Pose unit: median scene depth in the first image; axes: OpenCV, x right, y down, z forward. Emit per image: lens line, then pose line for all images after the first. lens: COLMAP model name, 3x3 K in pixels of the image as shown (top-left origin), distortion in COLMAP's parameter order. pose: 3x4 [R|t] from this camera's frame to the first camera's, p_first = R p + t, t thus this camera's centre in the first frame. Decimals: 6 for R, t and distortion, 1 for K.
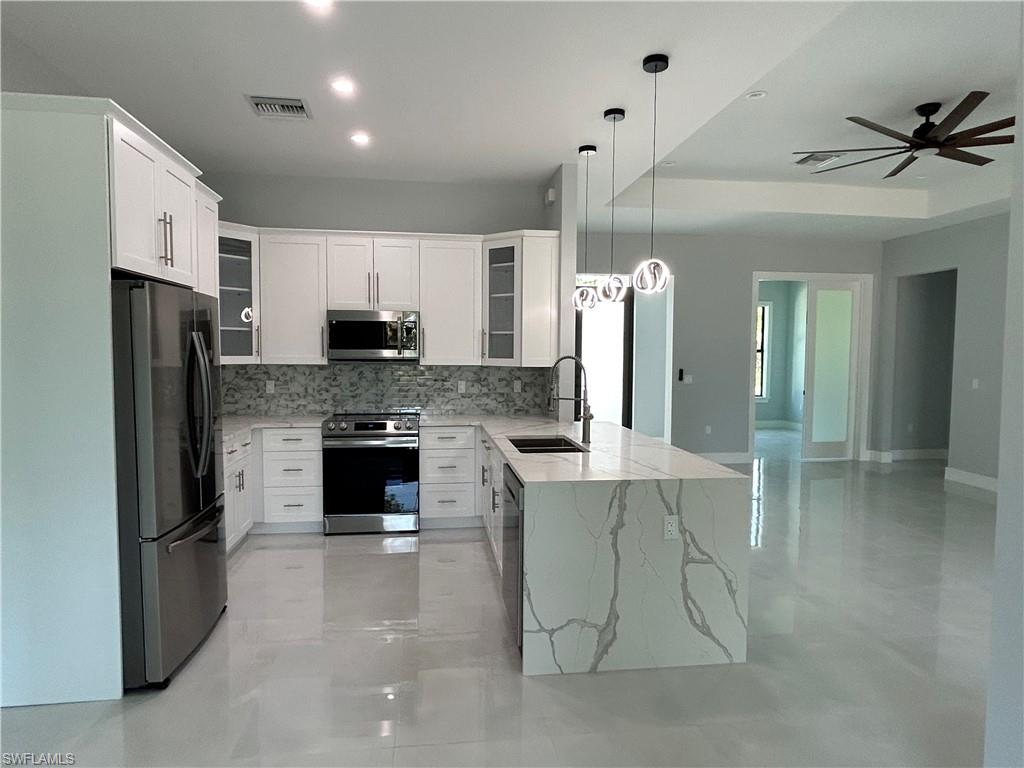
lens RADIAL K [[614.9, 0, 512.0], [0, 614.9, 384.0], [0, 0, 1]] dist [0.006303, -0.014729]
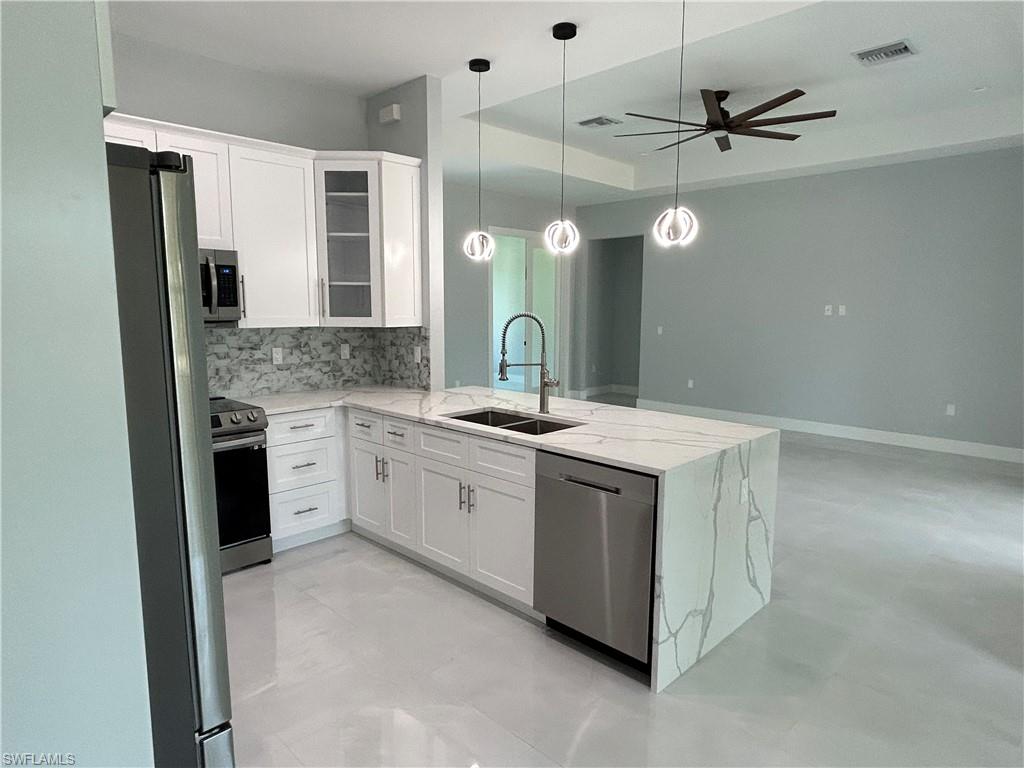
lens RADIAL K [[614.9, 0, 512.0], [0, 614.9, 384.0], [0, 0, 1]] dist [0.006303, -0.014729]
pose [[0.791087, -0.082778, 0.606076, -0.329862], [0.035637, 0.995355, 0.089430, -0.019162], [-0.610664, -0.049148, 0.790363, 0.250418]]
